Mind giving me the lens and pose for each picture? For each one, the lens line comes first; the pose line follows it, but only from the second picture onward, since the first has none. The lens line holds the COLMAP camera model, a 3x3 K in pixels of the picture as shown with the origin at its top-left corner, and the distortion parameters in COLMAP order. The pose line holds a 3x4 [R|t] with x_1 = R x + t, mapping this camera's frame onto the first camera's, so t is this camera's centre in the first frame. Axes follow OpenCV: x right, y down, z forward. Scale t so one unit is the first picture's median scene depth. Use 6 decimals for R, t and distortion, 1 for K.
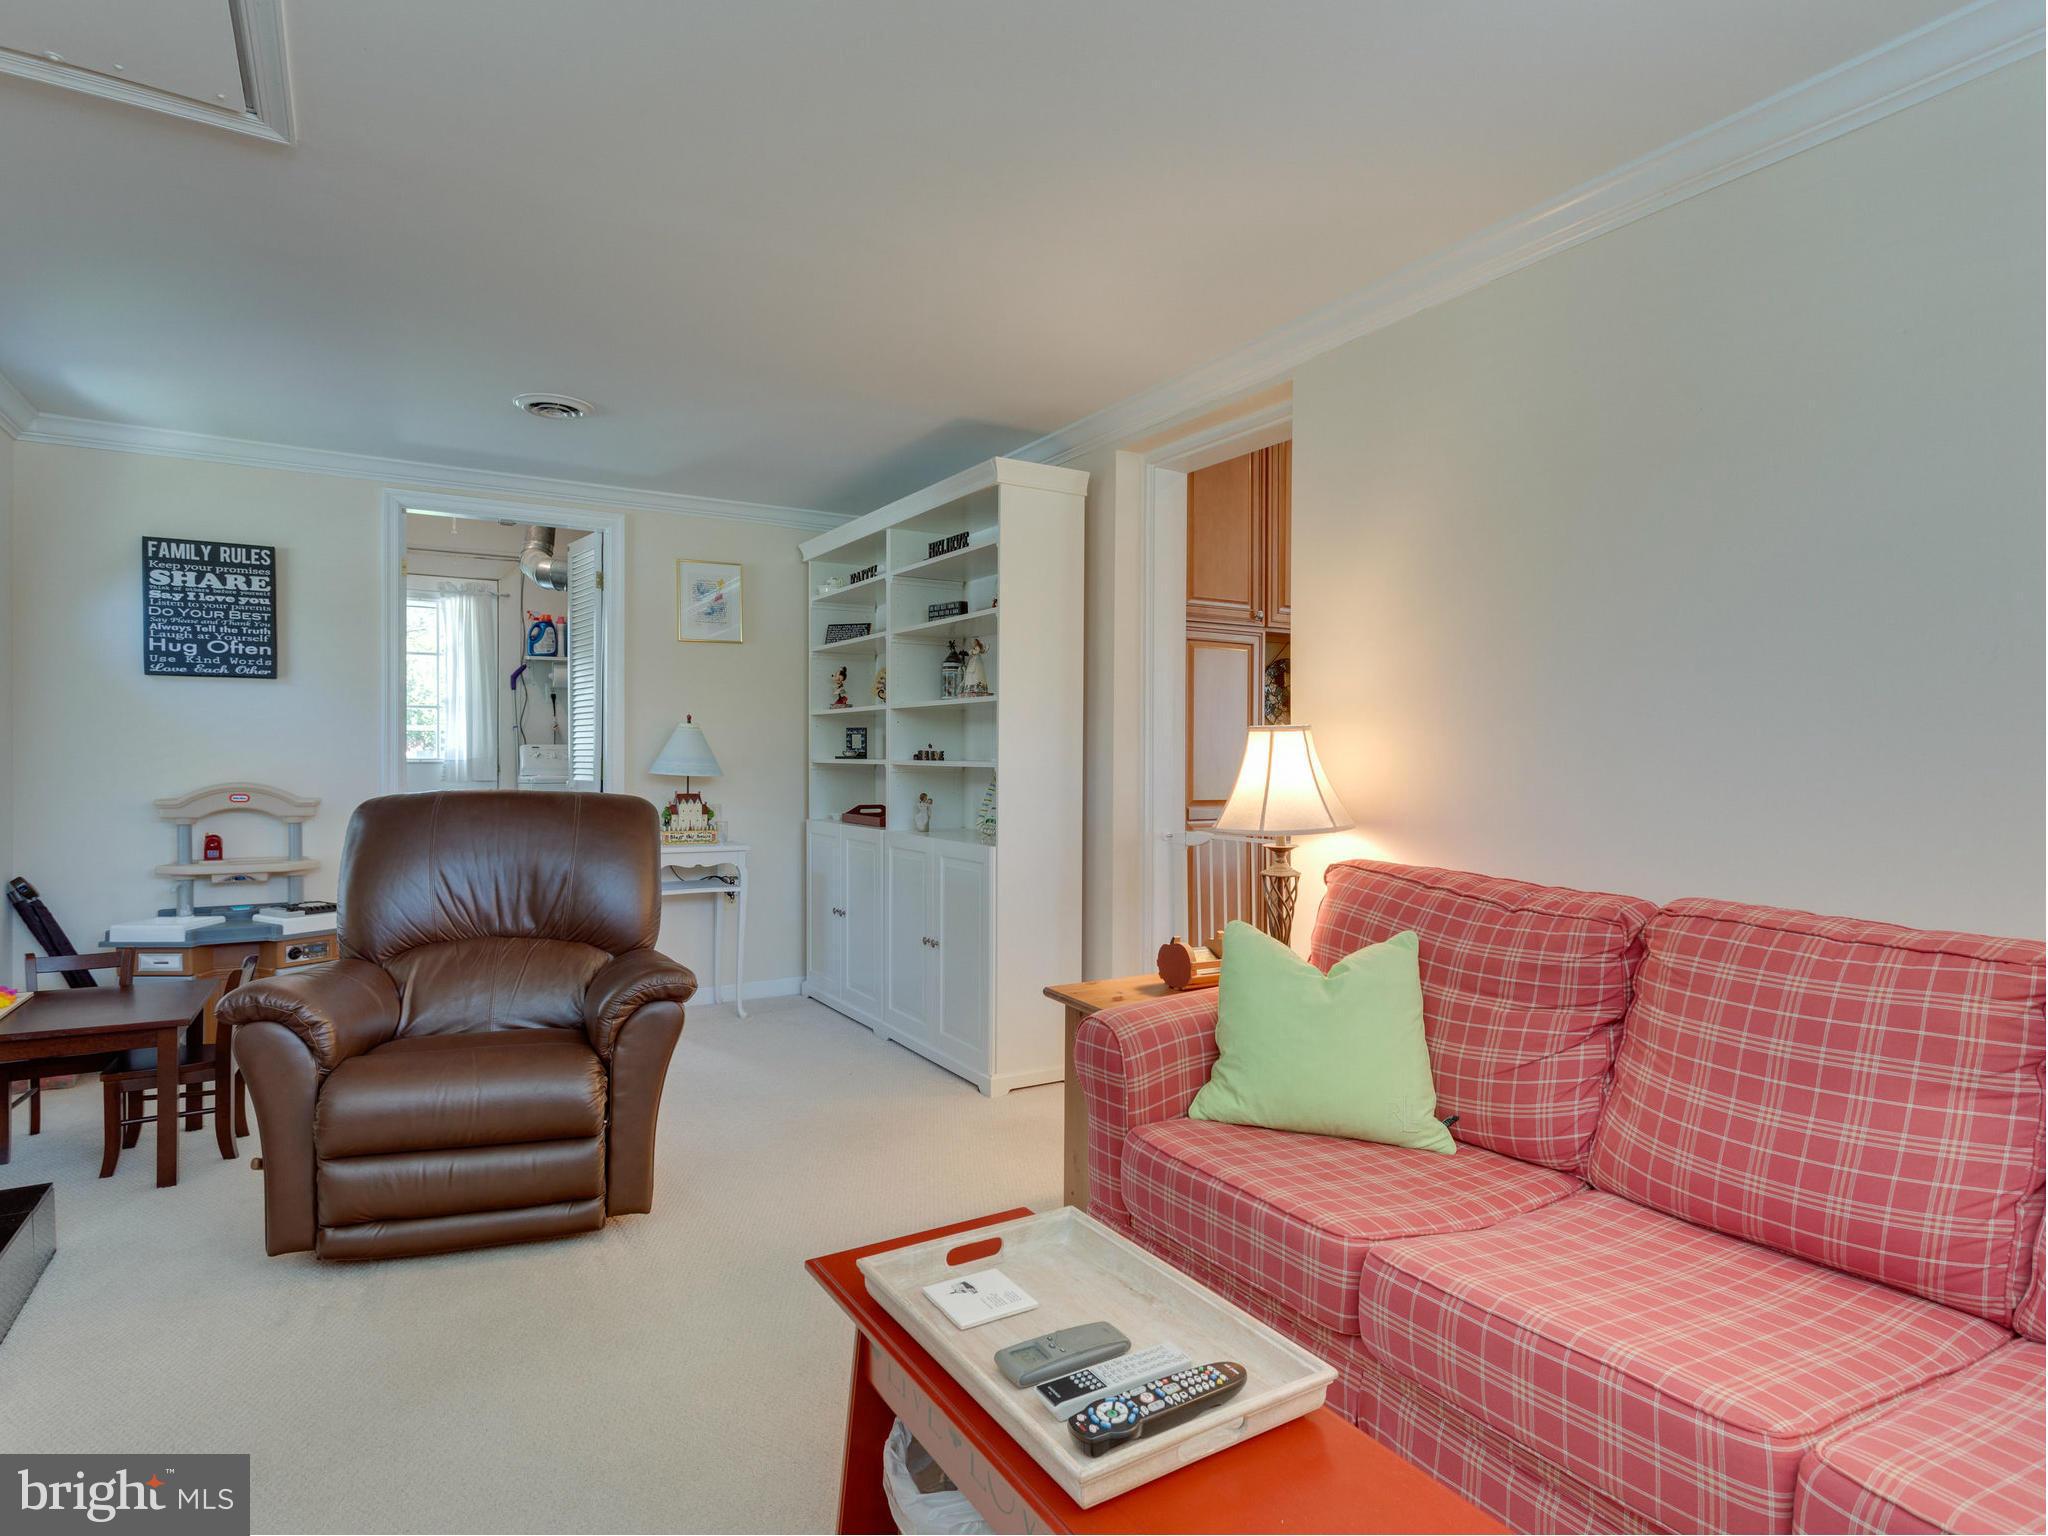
lens RADIAL K [[1098.8, 0, 1008.1], [0, 1098.8, 766.8], [0, 0, 1]] dist [0.001471, 0.001168]
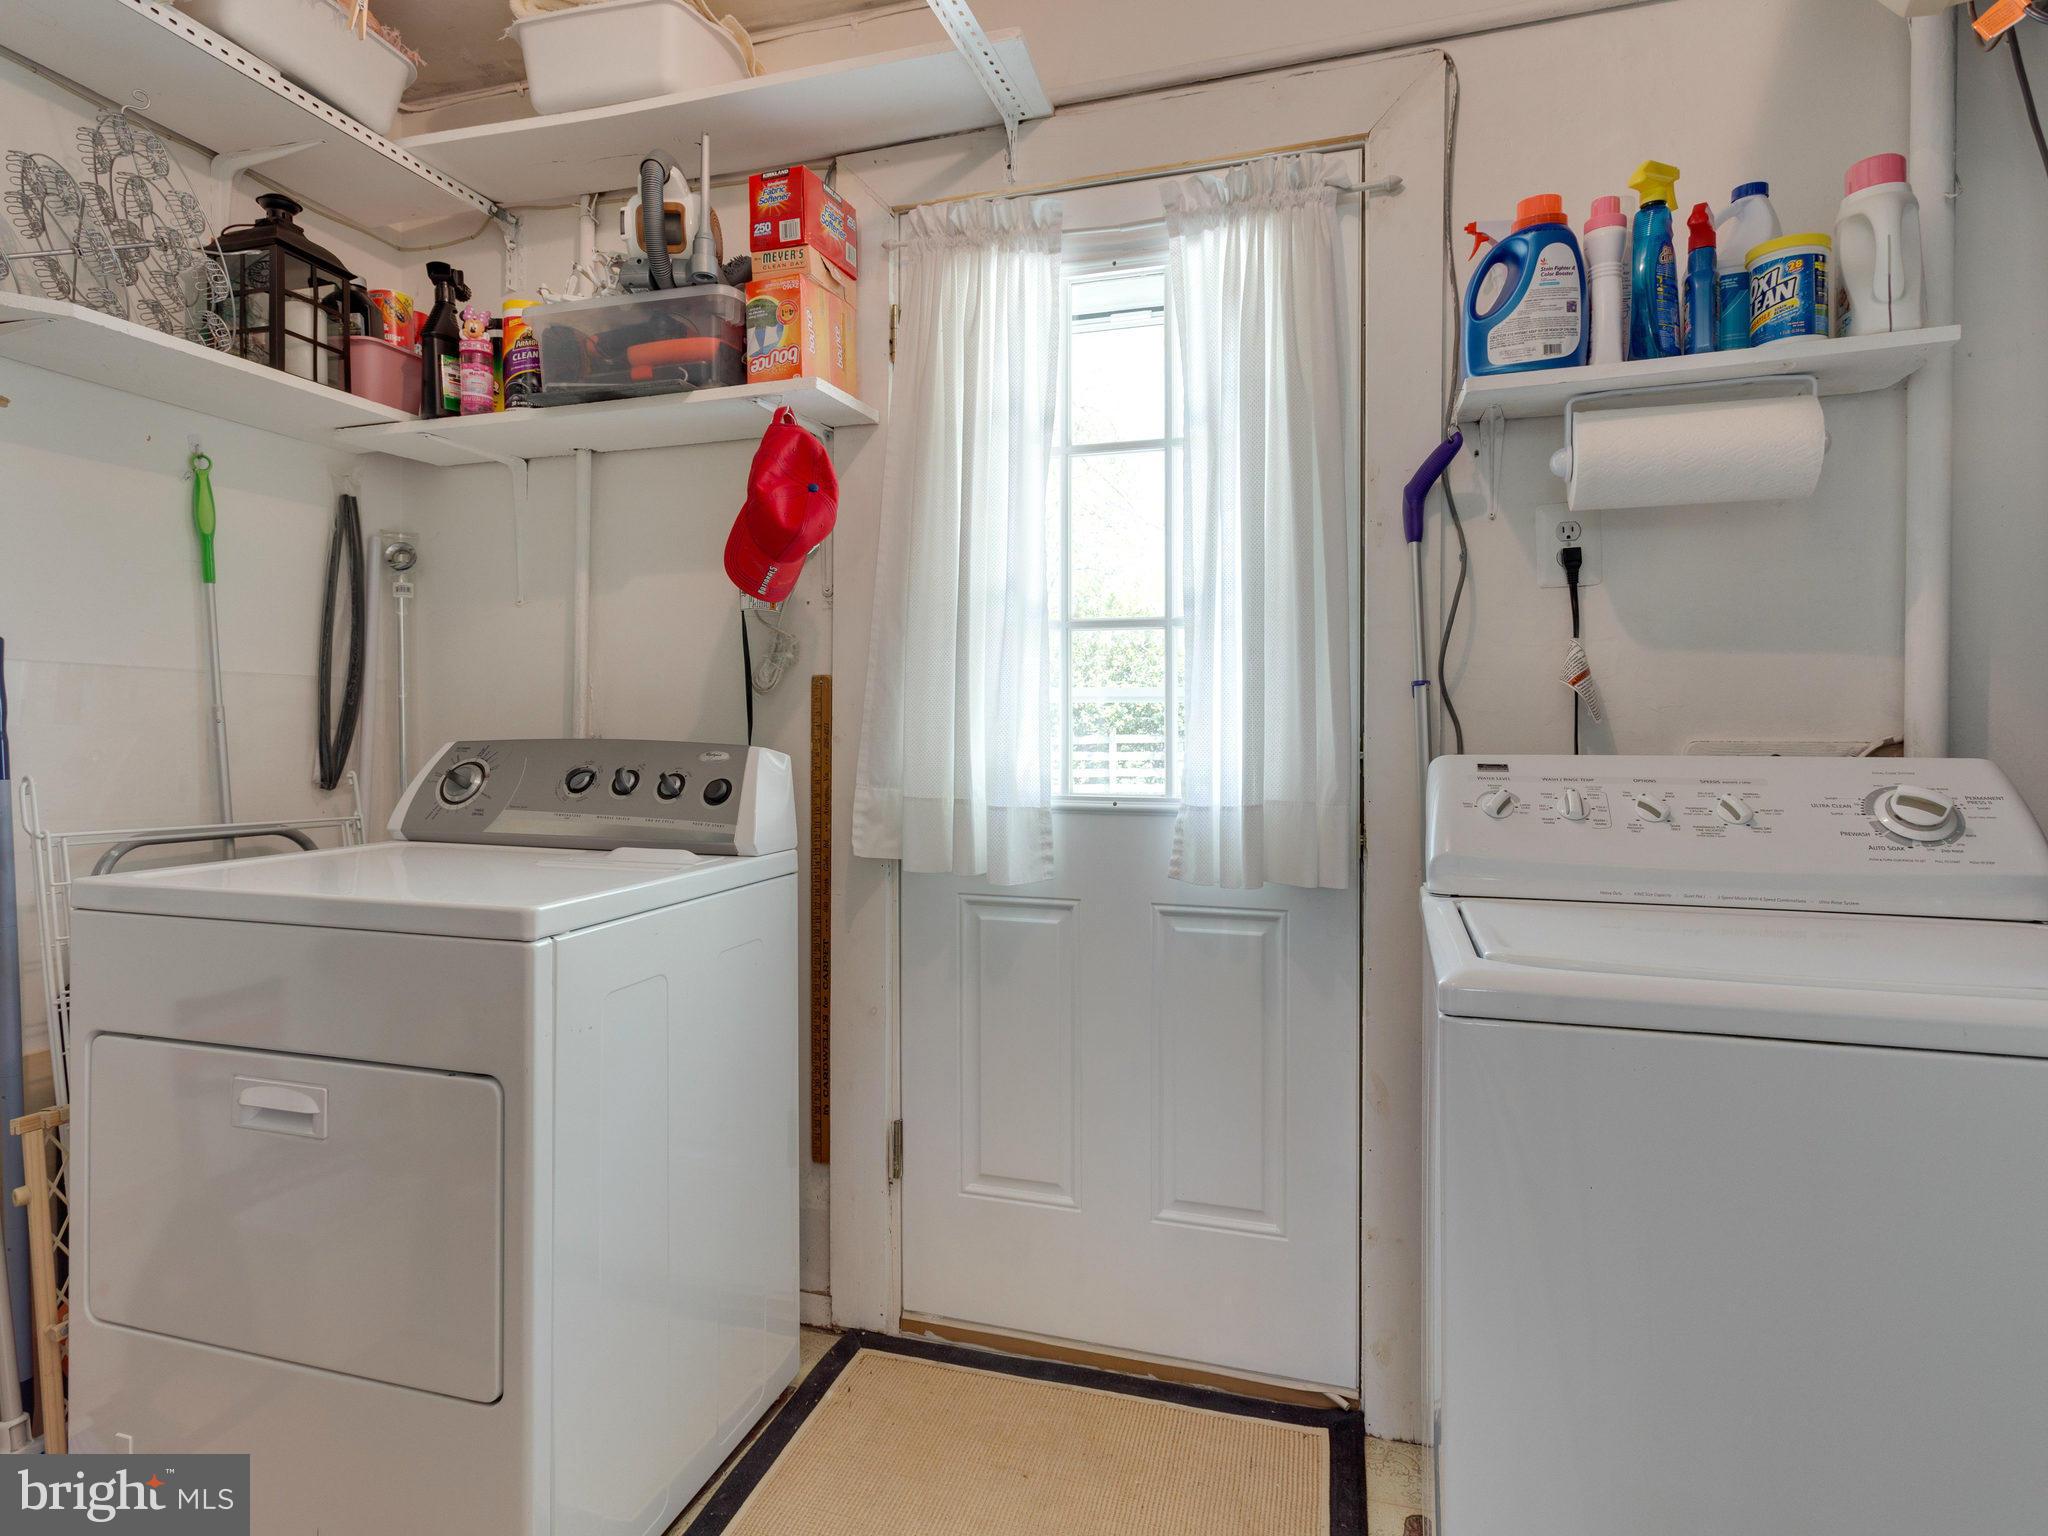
lens RADIAL K [[1098.8, 0, 1008.1], [0, 1098.8, 766.8], [0, 0, 1]] dist [0.001471, 0.001168]
pose [[0.658412, 0.005203, -0.752640, -0.316677], [0.012635, 0.999759, 0.017964, -0.020927], [0.752552, -0.021338, 0.658187, 0.754503]]
